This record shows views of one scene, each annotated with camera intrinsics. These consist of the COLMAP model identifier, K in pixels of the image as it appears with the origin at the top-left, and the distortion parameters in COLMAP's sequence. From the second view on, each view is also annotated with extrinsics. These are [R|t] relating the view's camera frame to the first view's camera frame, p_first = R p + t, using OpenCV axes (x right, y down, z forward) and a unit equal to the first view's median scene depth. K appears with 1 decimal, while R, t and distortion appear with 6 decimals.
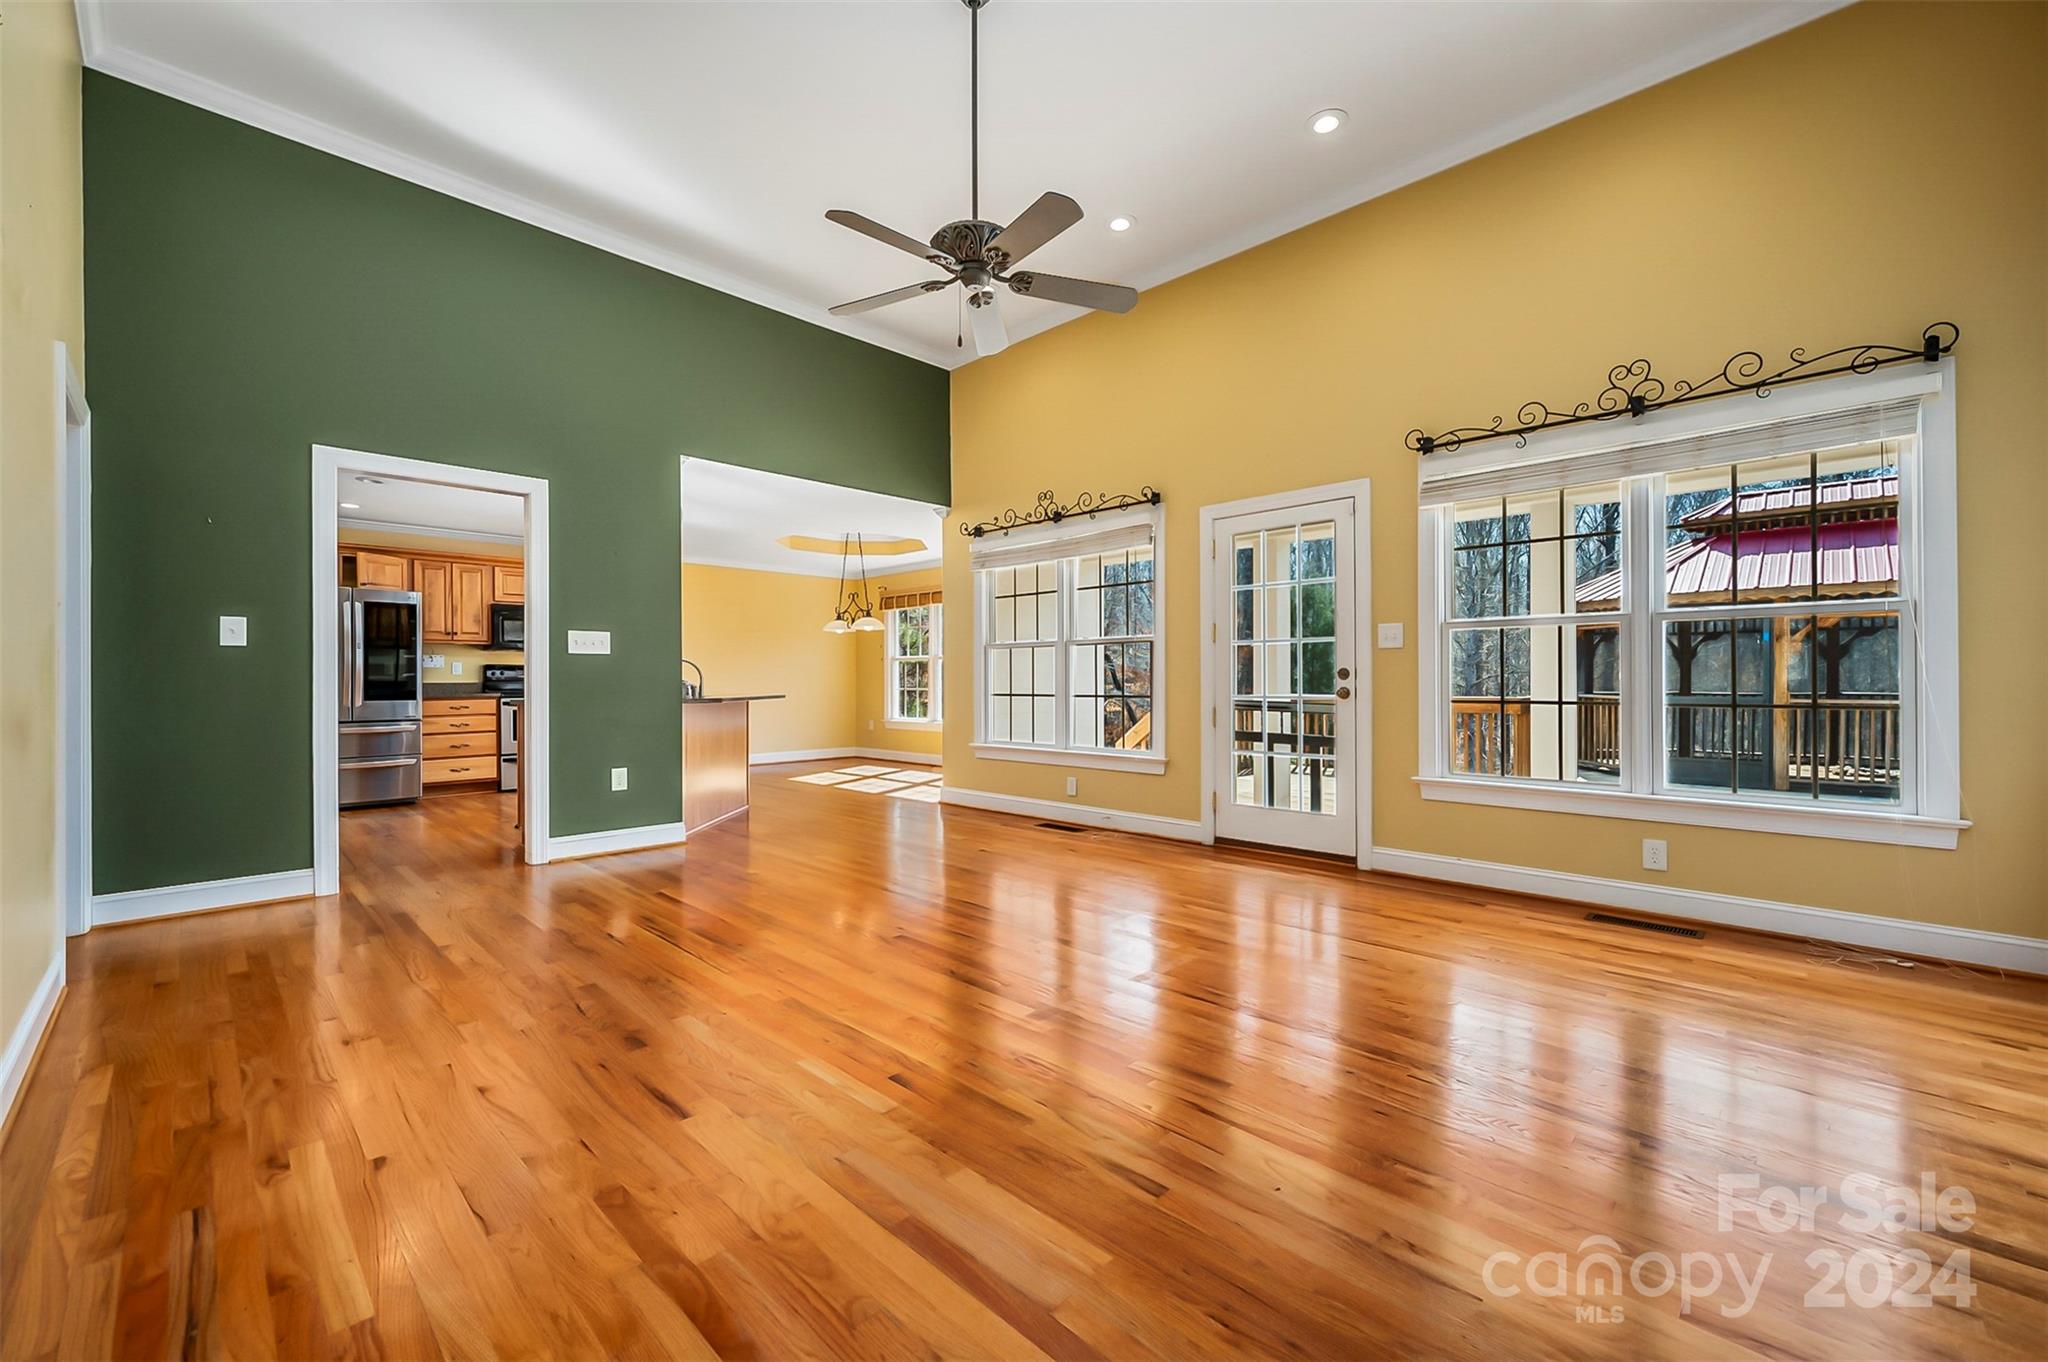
lens RADIAL K [[810.6, 0, 1047.8], [0, 810.6, 679.7], [0, 0, 1]] dist [-0.000284, -0.000042]
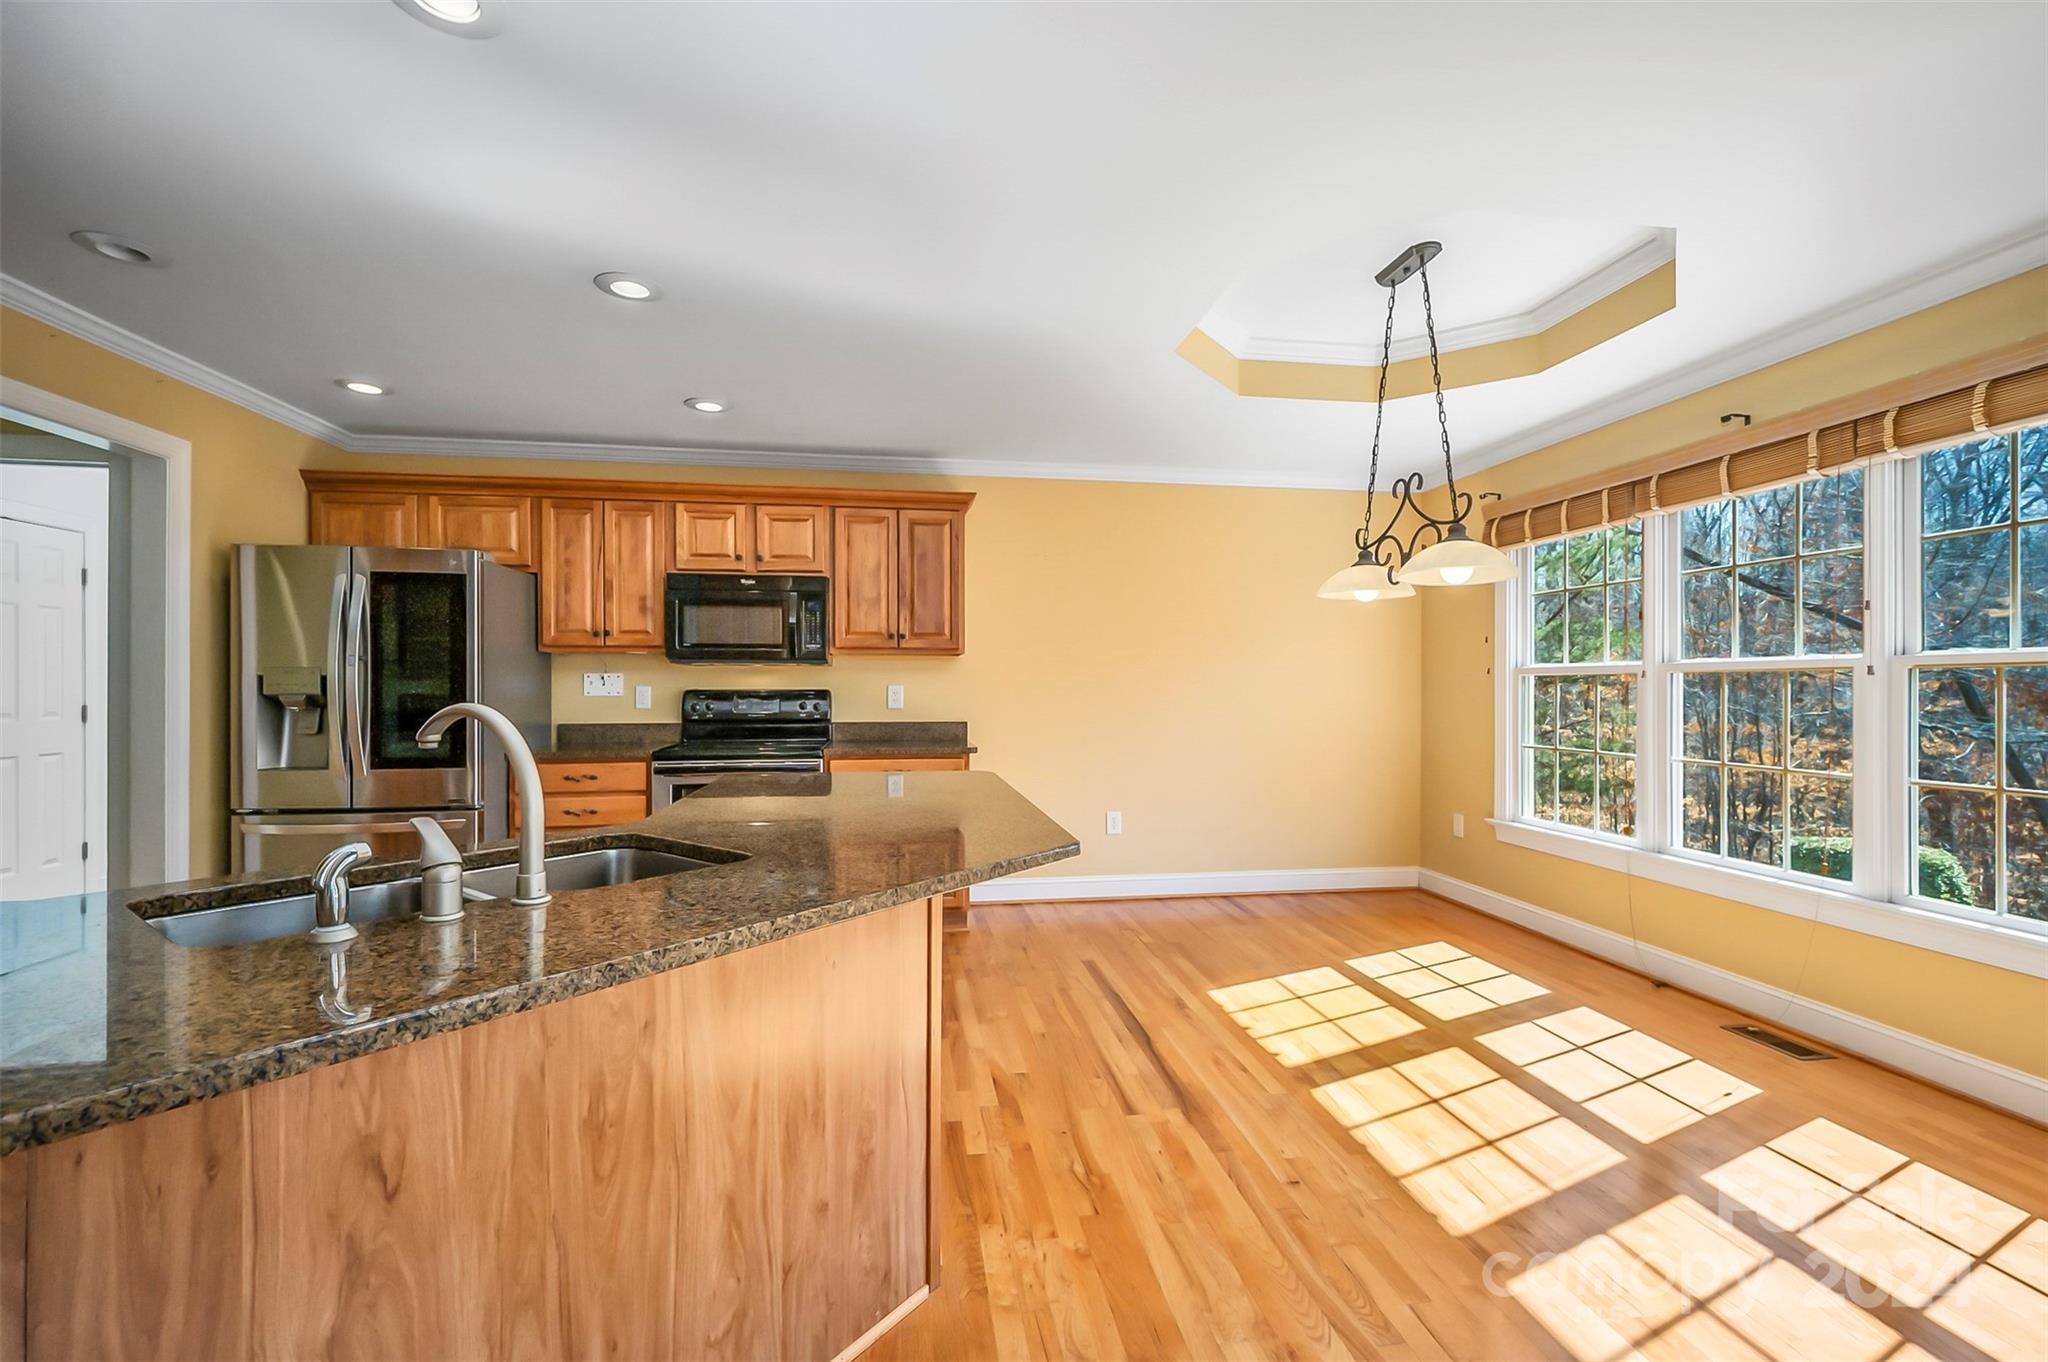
lens RADIAL K [[877.6, 0, 1024.0], [0, 877.6, 681.0], [0, 0, 1]] dist [0.001970, -0.000751]
pose [[0.785606, 0.001585, -0.618725, -0.162081], [-0.003750, 0.999991, -0.002200, -0.025138], [0.618715, 0.004048, 0.785605, 0.716850]]
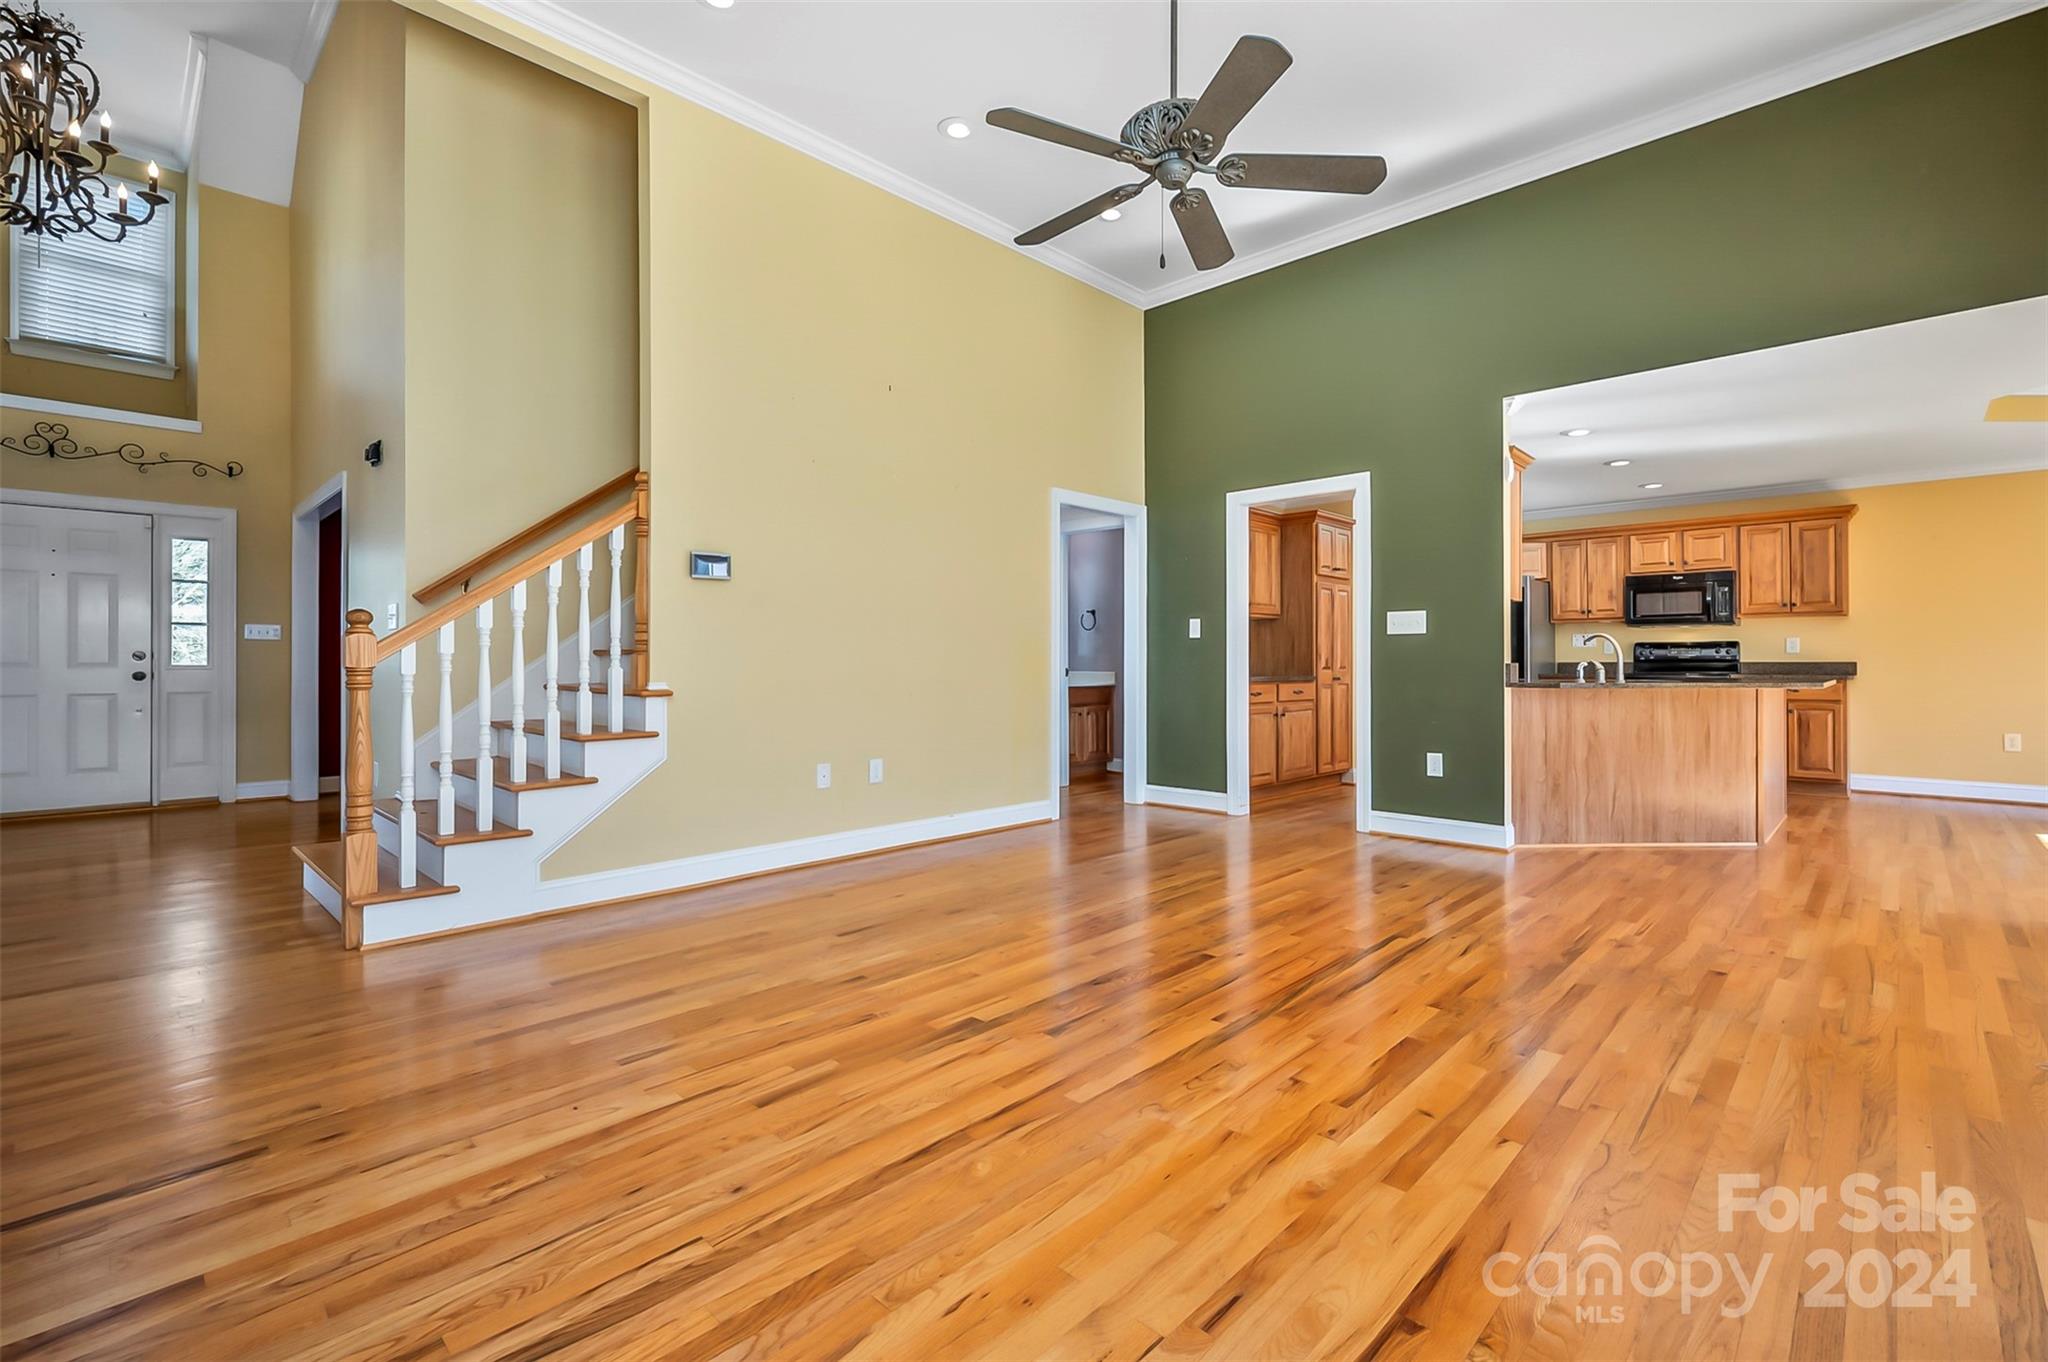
lens RADIAL K [[897.9, 0, 1074.7], [0, 897.9, 659.8], [0, 0, 1]] dist [-0.000473, 0.000399]
pose [[0.012462, 0.000946, -0.999922, 0.338630], [0.002201, 0.999997, 0.000974, -0.001317], [0.999920, -0.002213, 0.012460, 0.367102]]
